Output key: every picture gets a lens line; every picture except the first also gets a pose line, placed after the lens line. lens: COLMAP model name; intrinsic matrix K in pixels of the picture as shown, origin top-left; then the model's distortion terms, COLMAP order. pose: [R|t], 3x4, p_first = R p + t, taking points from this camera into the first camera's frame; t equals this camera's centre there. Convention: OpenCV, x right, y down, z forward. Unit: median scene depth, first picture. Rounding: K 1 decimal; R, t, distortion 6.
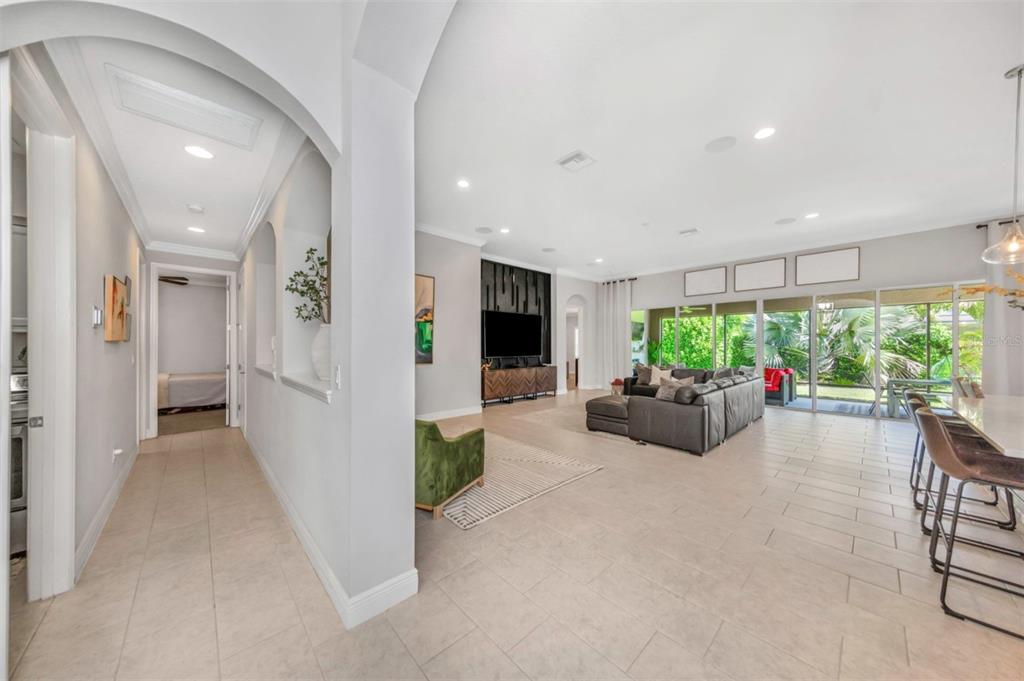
lens RADIAL K [[340.6, 0, 512.0], [0, 340.6, 343.2], [0, 0, 1]] dist [0.001554, 0.000047]
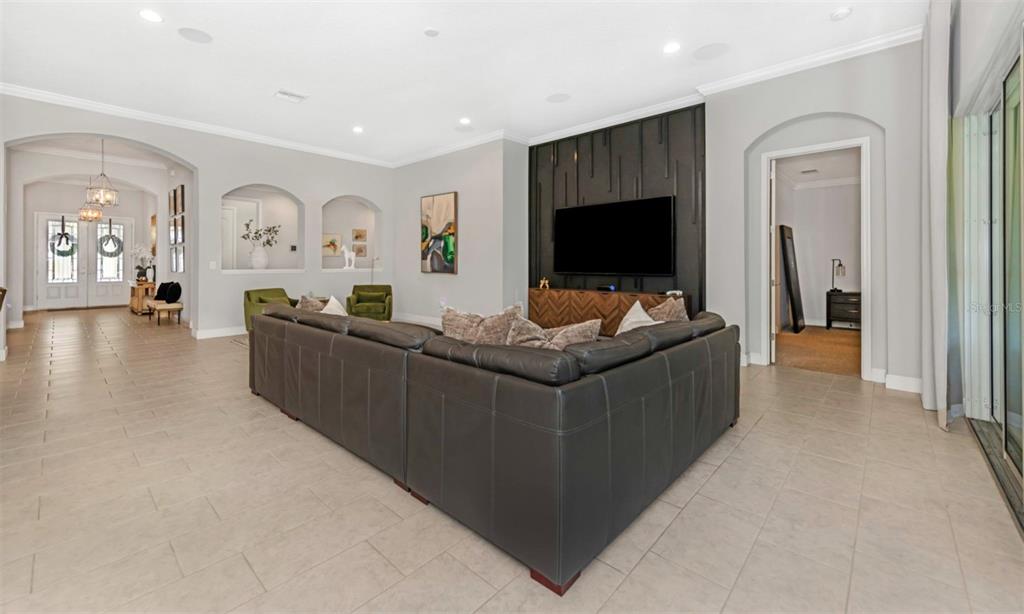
lens RADIAL K [[406.7, 0, 542.6], [0, 406.7, 264.7], [0, 0, 1]] dist [-0.001162, -0.000504]
pose [[0.110685, -0.009727, -0.993808, 0.803137], [0.002140, 0.999952, -0.009549, 0.033915], [0.993853, -0.001070, 0.110701, 0.869800]]
